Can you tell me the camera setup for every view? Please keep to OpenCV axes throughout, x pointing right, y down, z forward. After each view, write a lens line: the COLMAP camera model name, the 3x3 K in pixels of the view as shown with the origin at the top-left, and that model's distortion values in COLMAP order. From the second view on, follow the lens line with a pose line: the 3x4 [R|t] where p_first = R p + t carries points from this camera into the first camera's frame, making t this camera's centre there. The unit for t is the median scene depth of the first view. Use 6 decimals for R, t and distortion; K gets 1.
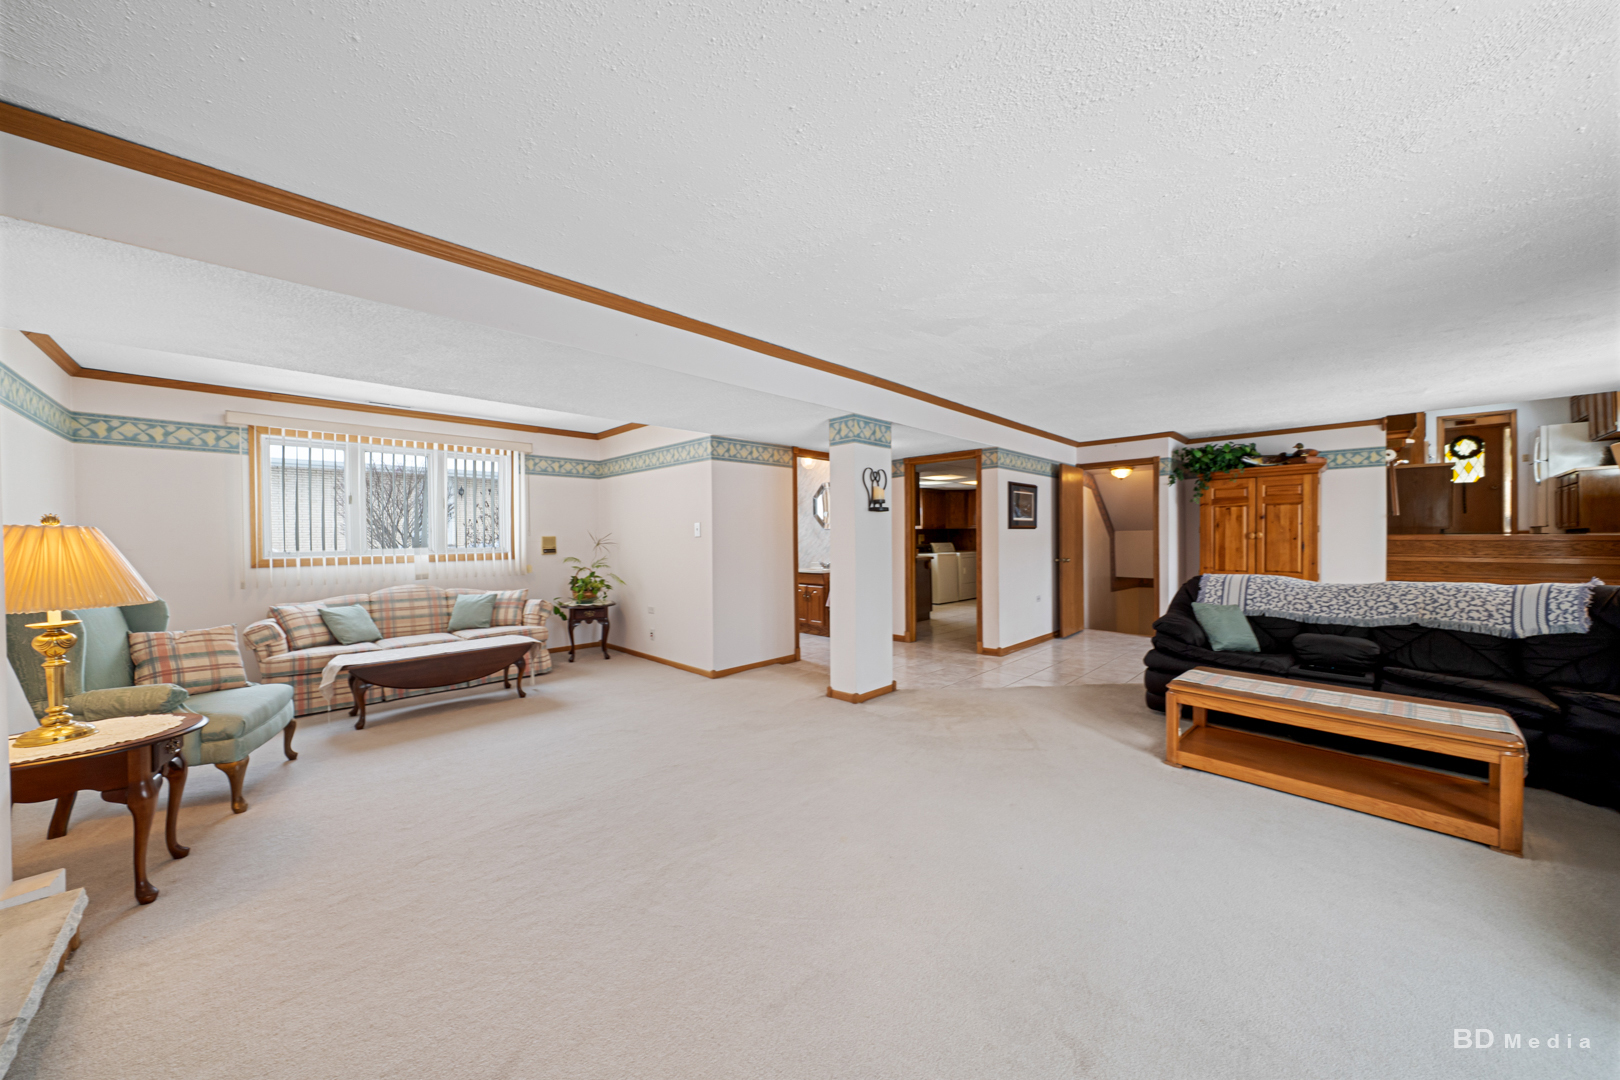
lens RADIAL K [[557.2, 0, 808.8], [0, 557.2, 540.8], [0, 0, 1]] dist [0.000016, -0.000121]
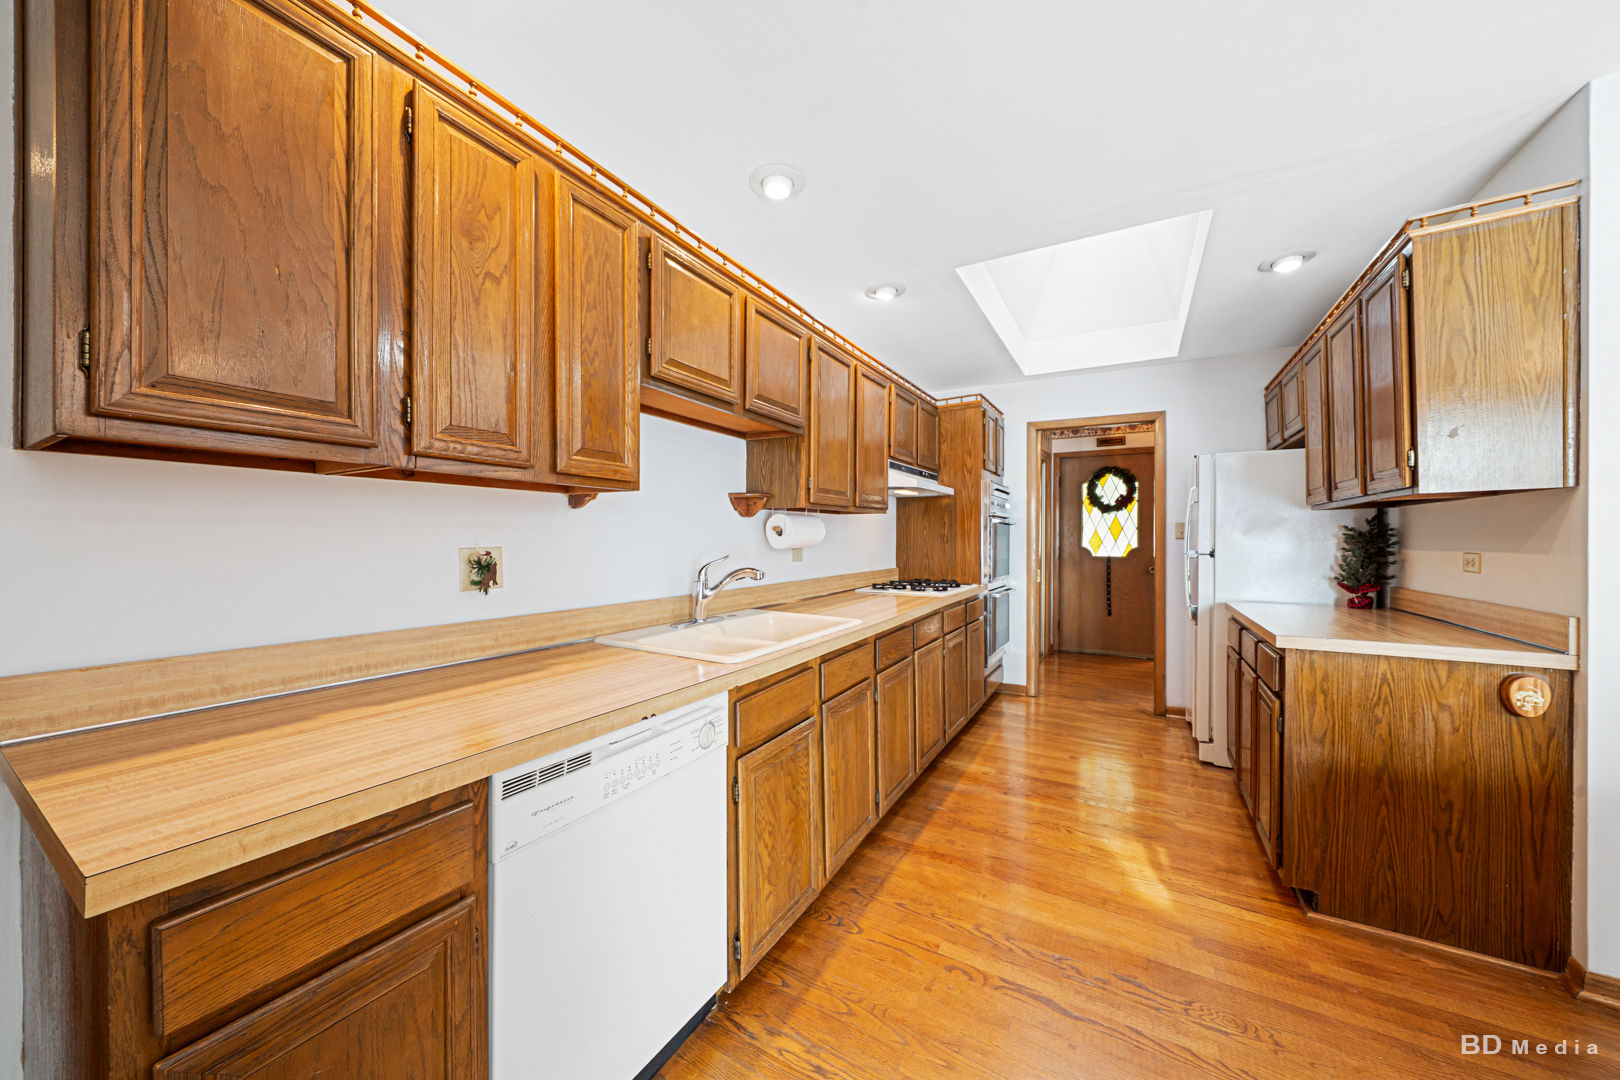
lens RADIAL K [[557.2, 0, 813.7], [0, 557.2, 541.8], [0, 0, 1]] dist [0.000016, -0.000121]
pose [[0.966158, 0.007240, 0.257849, 0.779018], [-0.008363, 0.999960, 0.003260, -0.118875], [-0.257815, -0.005306, 0.966180, 0.569238]]
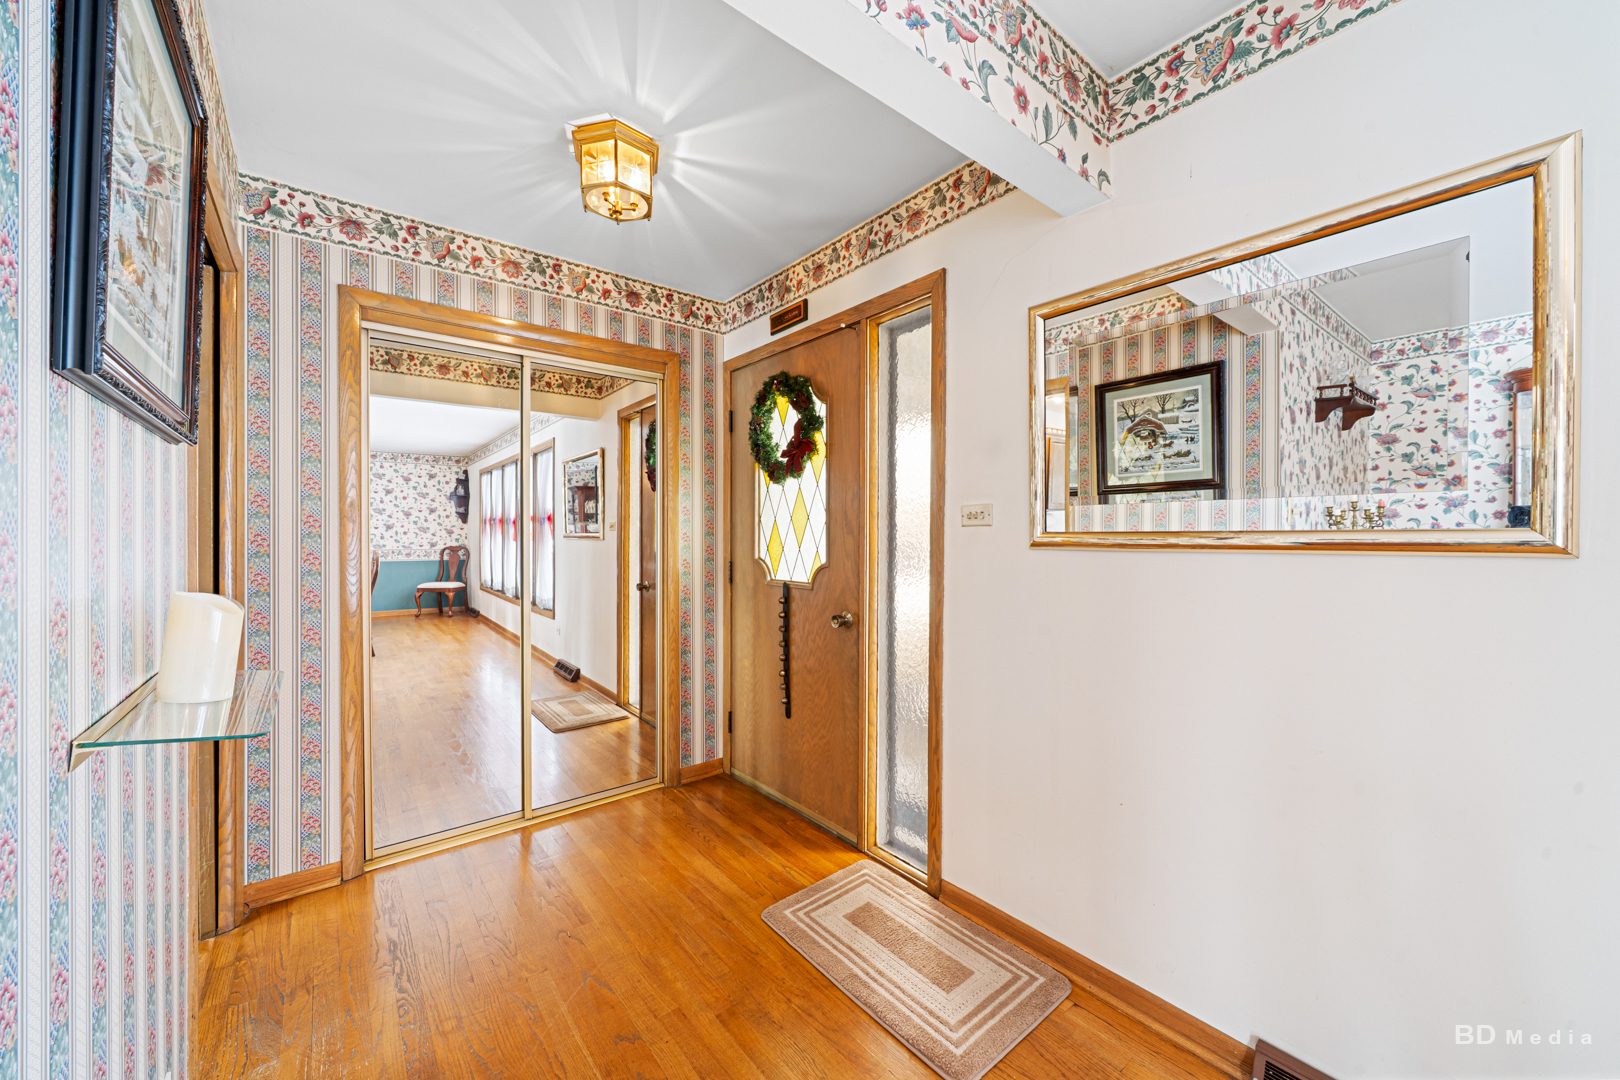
lens RADIAL K [[602.5, 0, 800.1], [0, 602.5, 537.0], [0, 0, 1]] dist [0.000224, -0.000005]
pose [[0.992987, 0.005704, -0.118085, 1.221860], [-0.005237, 0.999977, 0.004258, -0.125150], [0.118107, -0.003609, 0.992994, 0.761129]]
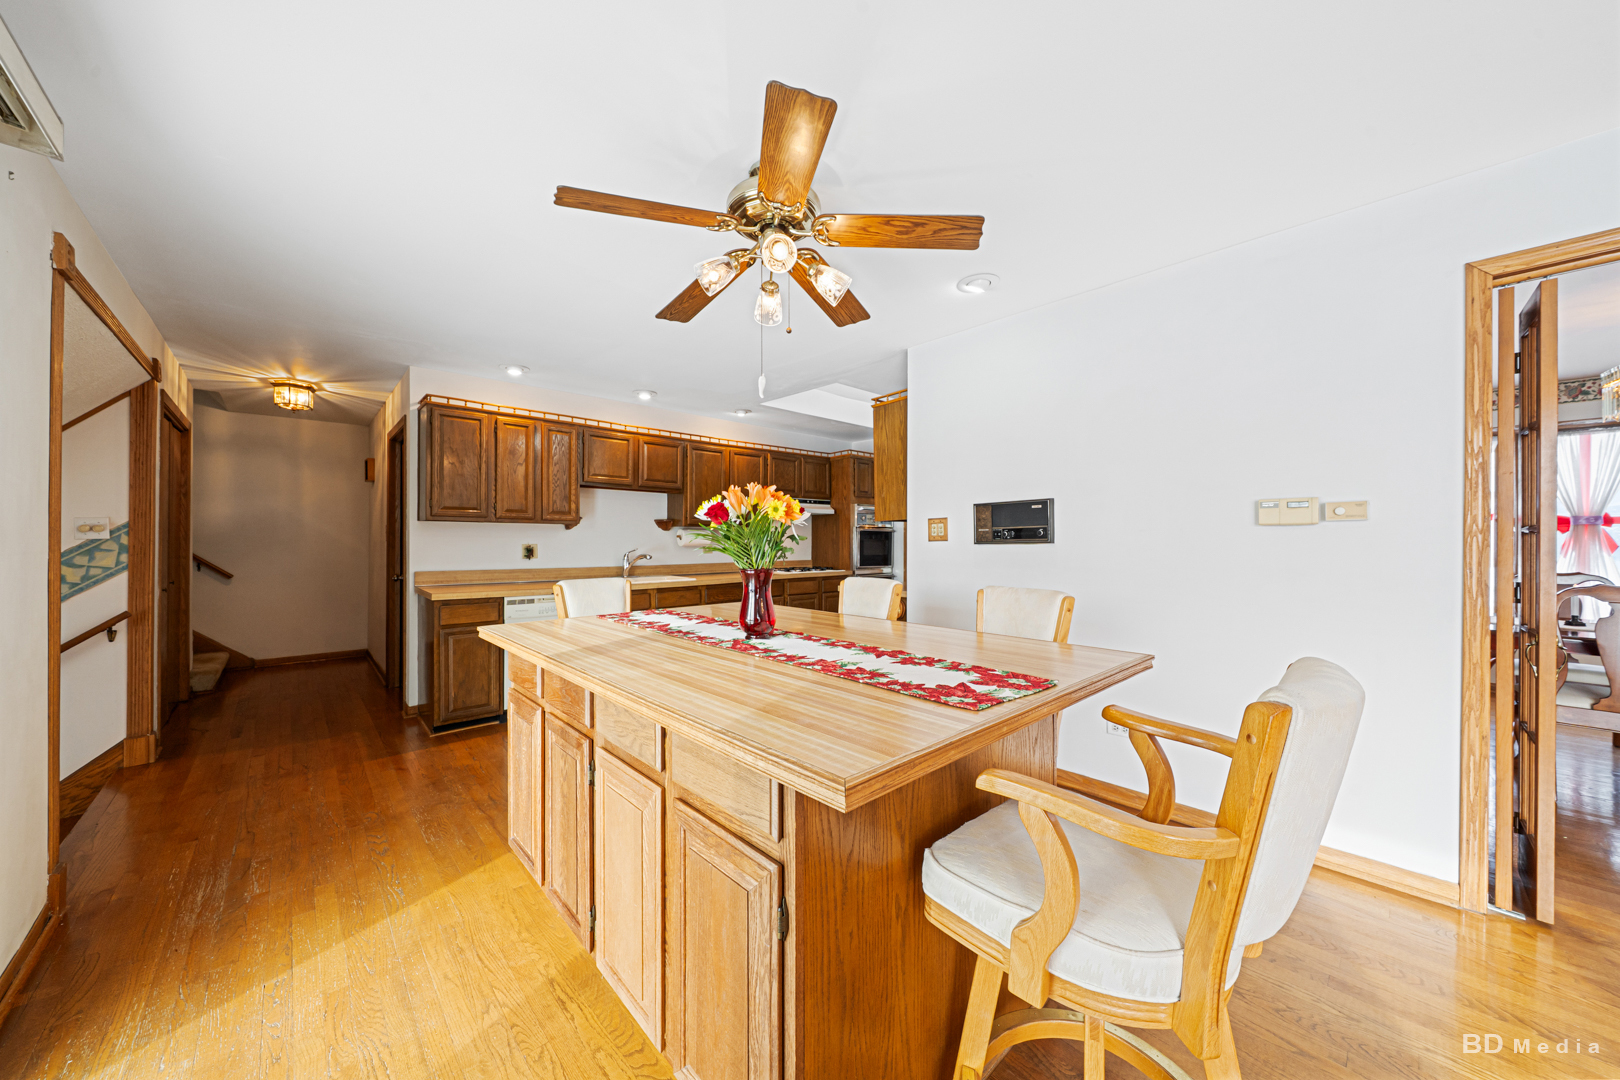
lens RADIAL K [[557.2, 0, 818.3], [0, 557.2, 544.3], [0, 0, 1]] dist [0.000016, -0.000121]
pose [[0.999588, 0.007507, -0.027715, 0.953768], [-0.007458, 0.999970, 0.001870, -0.118491], [0.027728, -0.001662, 0.999614, 0.328125]]
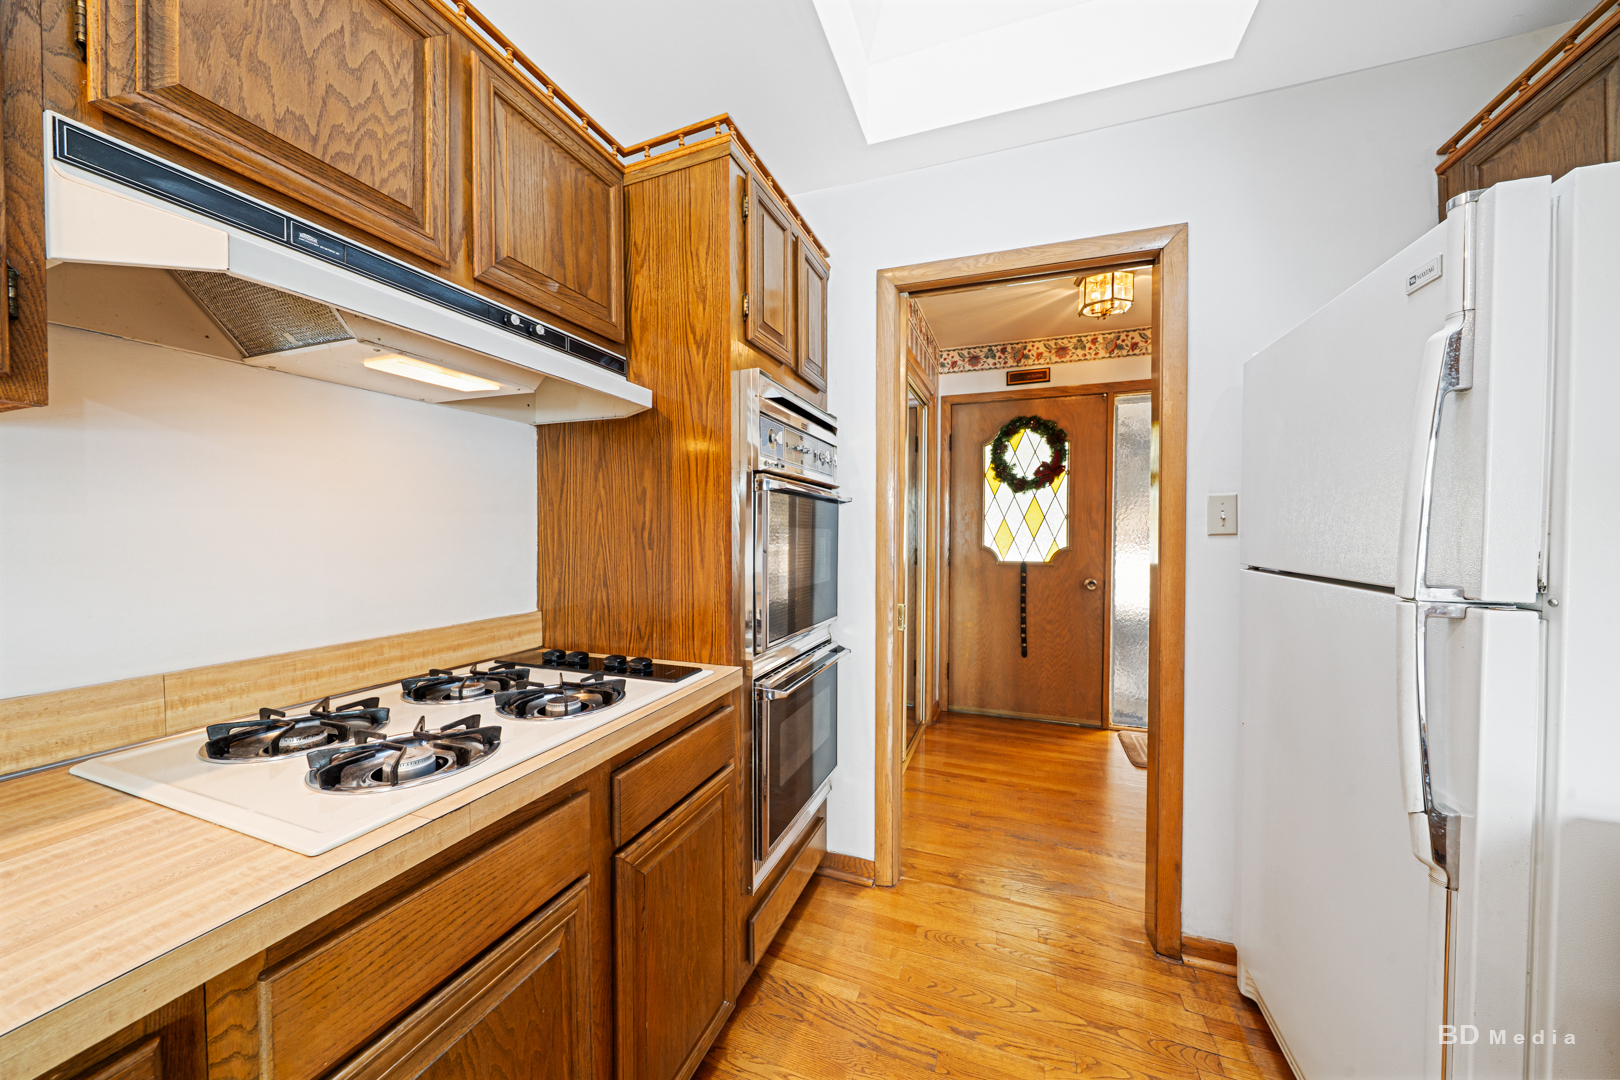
lens RADIAL K [[557.2, 0, 809.9], [0, 557.2, 542.8], [0, 0, 1]] dist [0.000016, -0.000121]
pose [[0.910962, 0.000453, 0.412491, 0.935131], [-0.007606, 0.999848, 0.015700, -0.121136], [-0.412421, -0.017439, 0.910826, 0.760429]]
